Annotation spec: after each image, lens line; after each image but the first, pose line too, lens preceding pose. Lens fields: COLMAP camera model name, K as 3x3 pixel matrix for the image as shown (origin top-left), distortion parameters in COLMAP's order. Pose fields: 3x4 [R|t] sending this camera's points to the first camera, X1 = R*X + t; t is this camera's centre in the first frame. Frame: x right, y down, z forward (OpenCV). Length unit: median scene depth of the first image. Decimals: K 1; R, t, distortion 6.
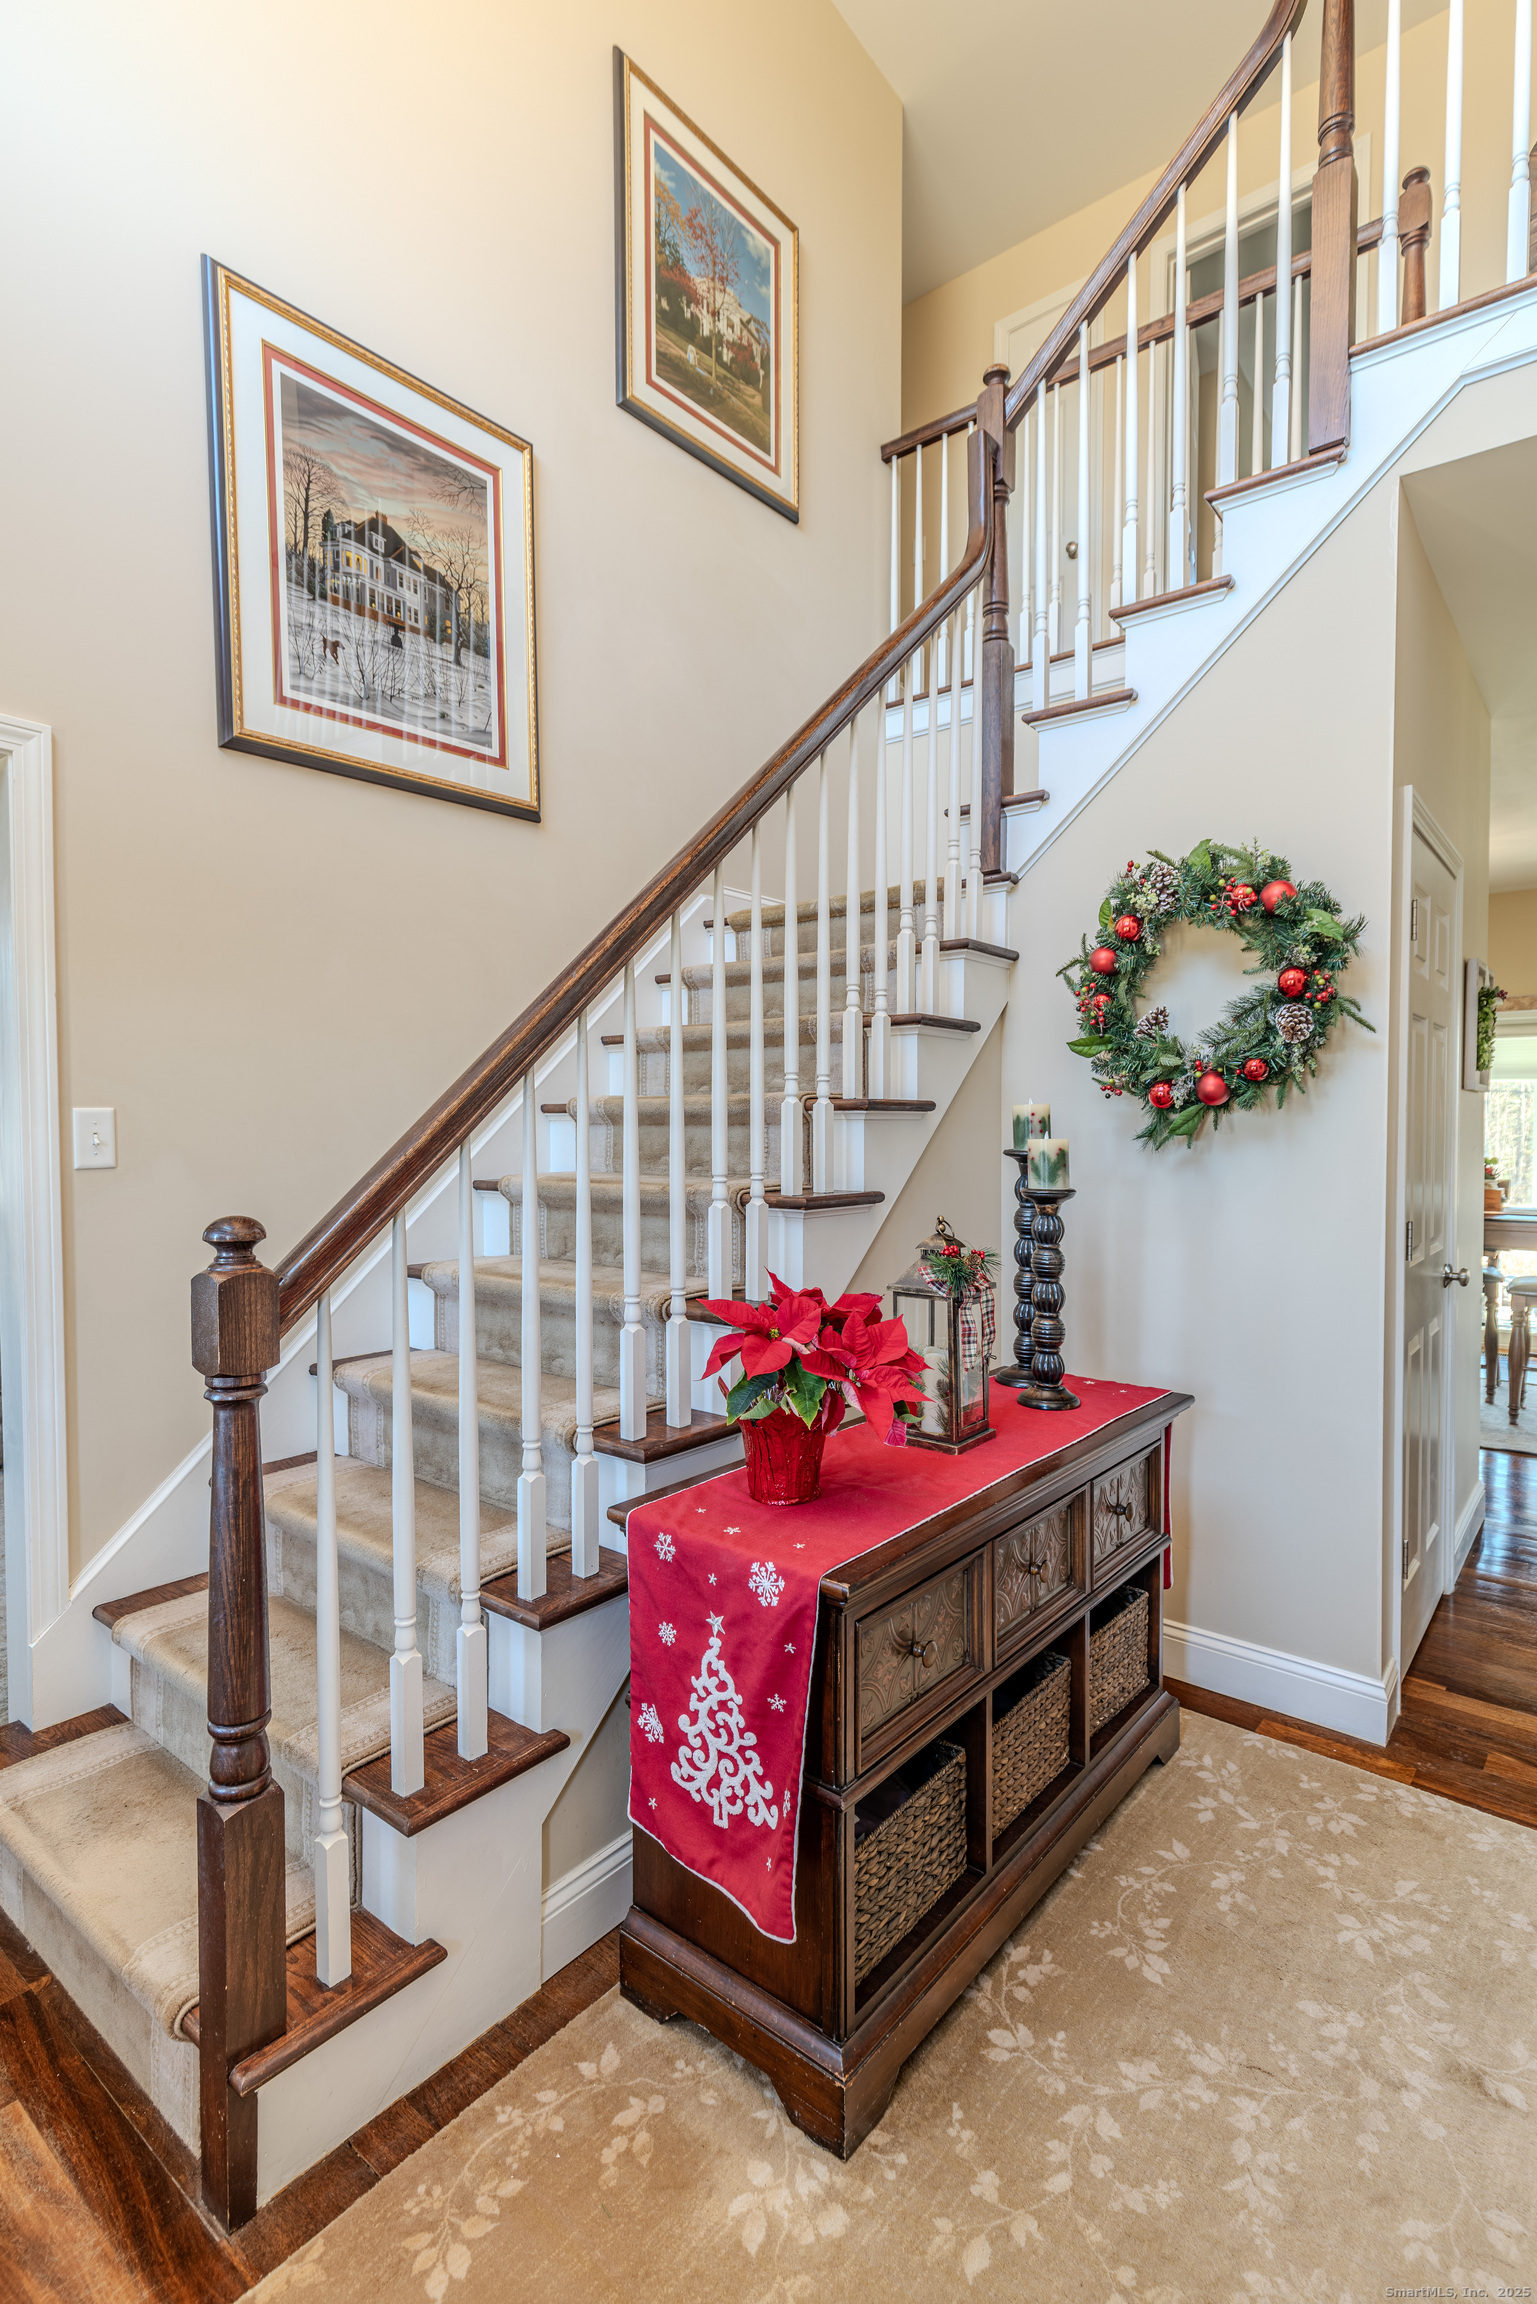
lens RADIAL K [[1124.9, 0, 761.9], [0, 1124.9, 1153.4], [0, 0, 1]] dist [-0.000400, 0.000161]
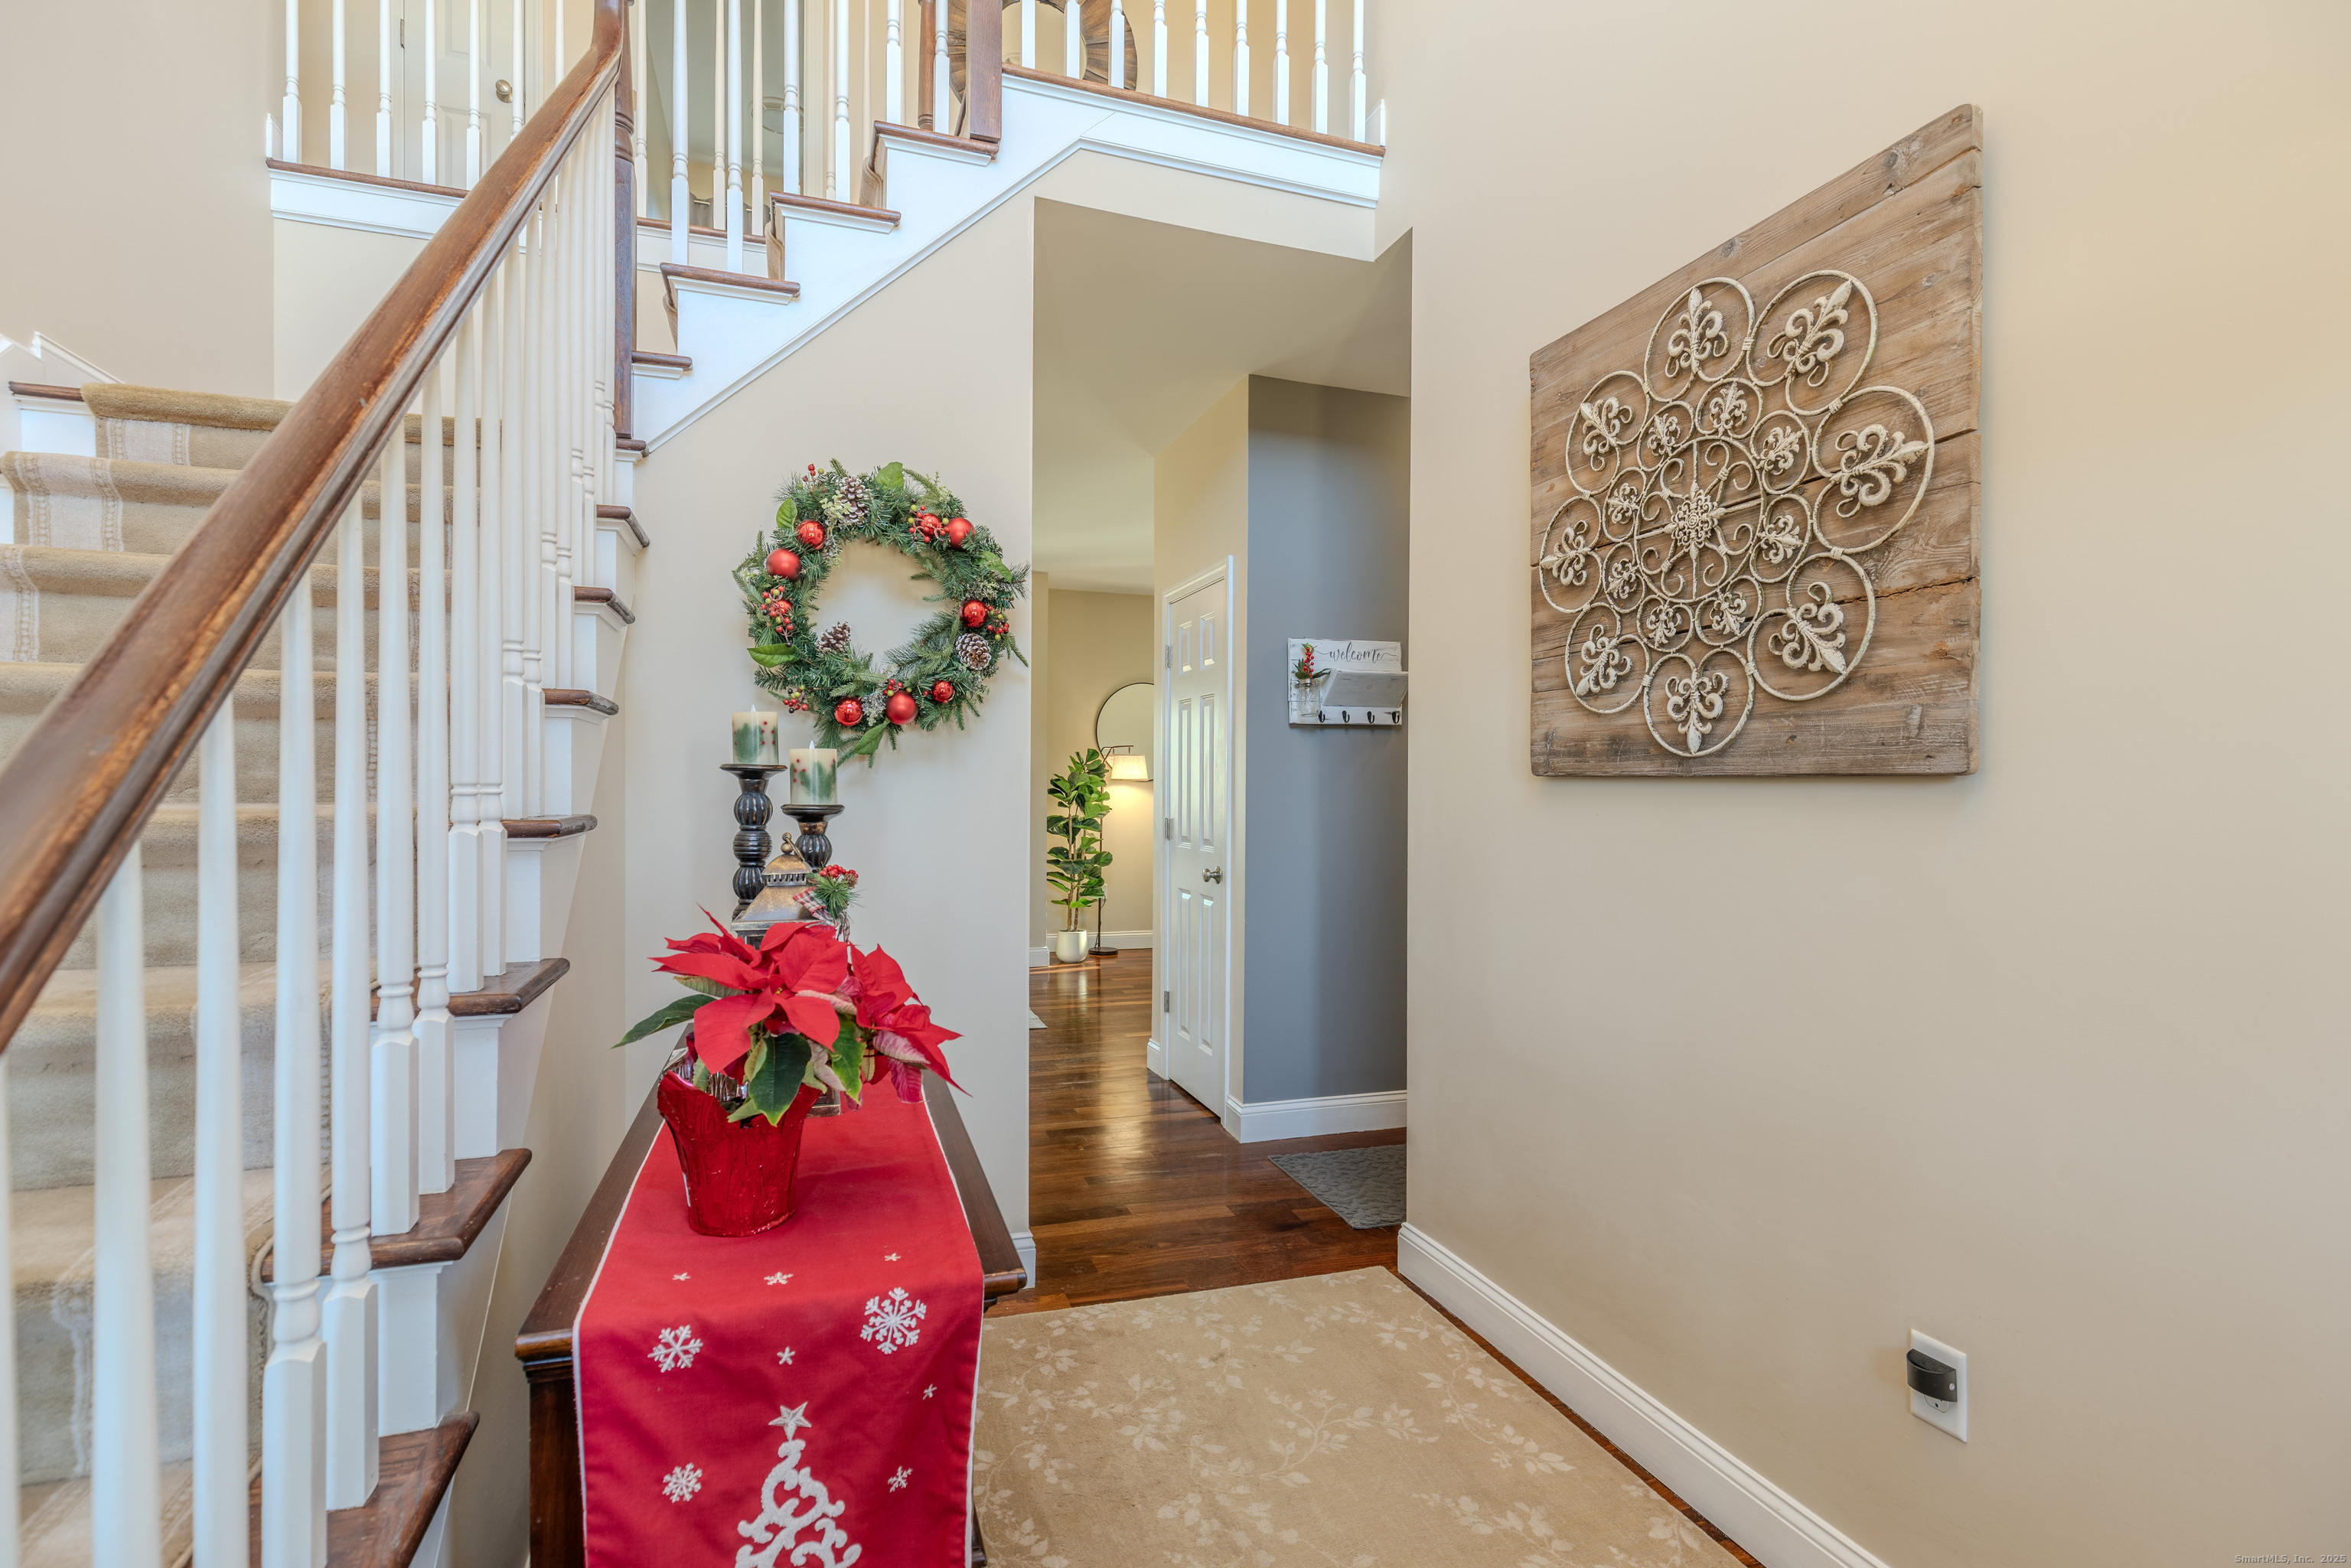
lens RADIAL K [[1067.3, 0, 1169.1], [0, 1067.3, 790.6], [0, 0, 1]] dist [0.002797, 0.000035]
pose [[0.533815, -0.001025, 0.845601, -0.303045], [0.013903, 0.999875, -0.007565, 0.029427], [-0.845487, 0.015794, 0.533762, 0.296294]]
